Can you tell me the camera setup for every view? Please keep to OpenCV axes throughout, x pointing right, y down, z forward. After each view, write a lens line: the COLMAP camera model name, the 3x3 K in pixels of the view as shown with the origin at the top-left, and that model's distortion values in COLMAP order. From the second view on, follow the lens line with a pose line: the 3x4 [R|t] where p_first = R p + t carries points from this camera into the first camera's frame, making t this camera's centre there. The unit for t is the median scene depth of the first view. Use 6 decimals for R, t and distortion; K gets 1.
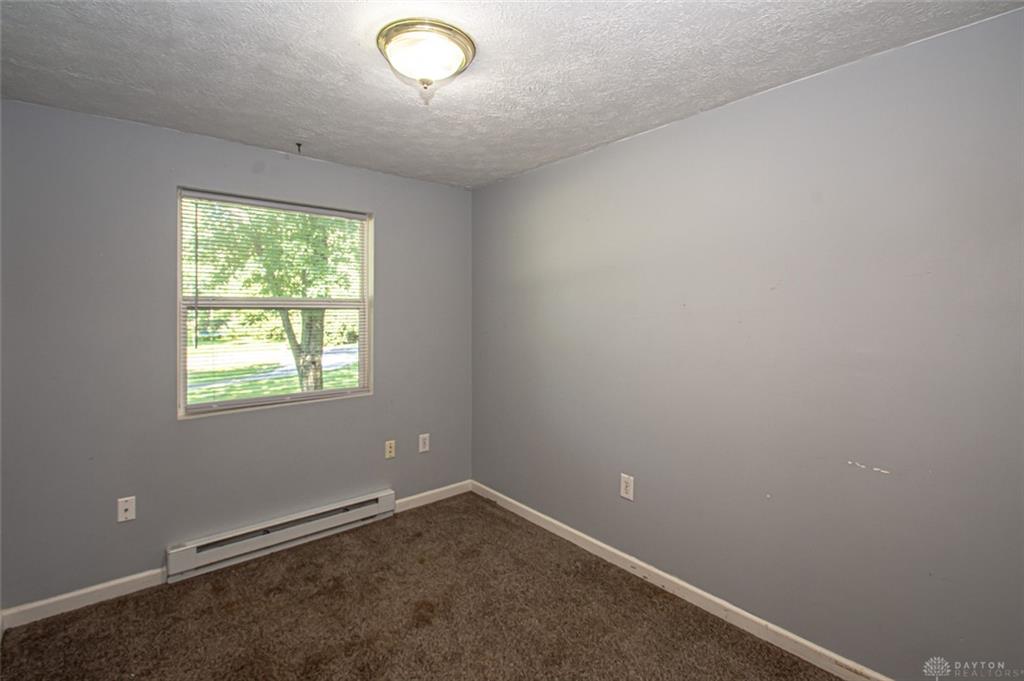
lens RADIAL K [[457.1, 0, 506.8], [0, 457.1, 317.5], [0, 0, 1]] dist [0.000652, 0.000186]
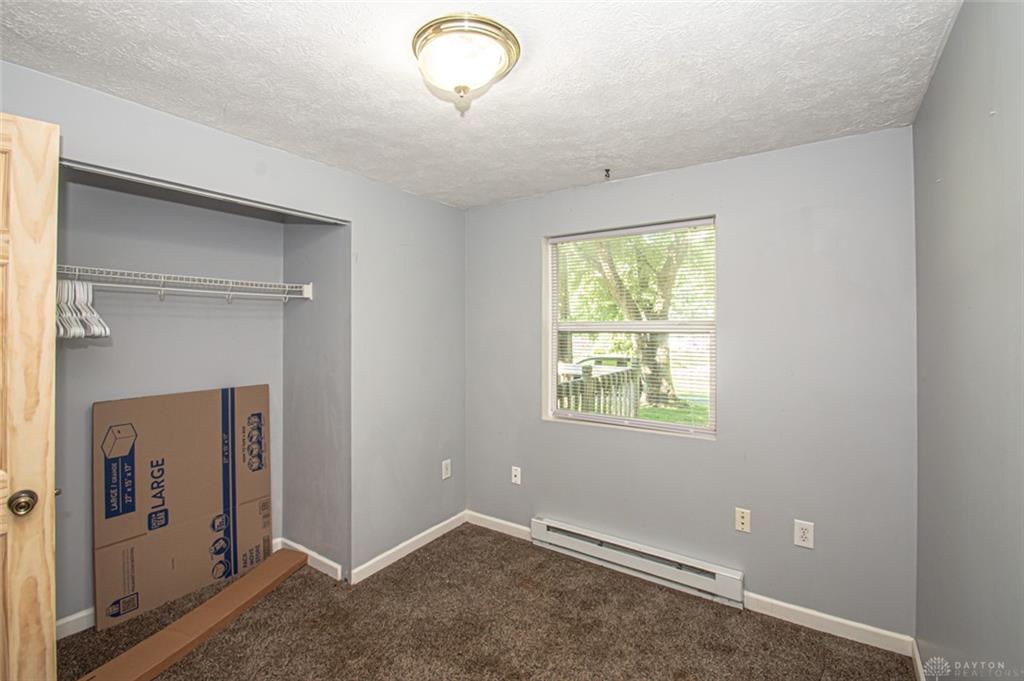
lens RADIAL K [[448.8, 0, 512.3], [0, 448.8, 329.3], [0, 0, 1]] dist [-0.000963, -0.000299]
pose [[0.280746, -0.001503, -0.959781, 0.442908], [-0.014285, 0.999881, -0.005744, -0.020180], [0.959676, 0.015323, 0.280691, 0.536601]]
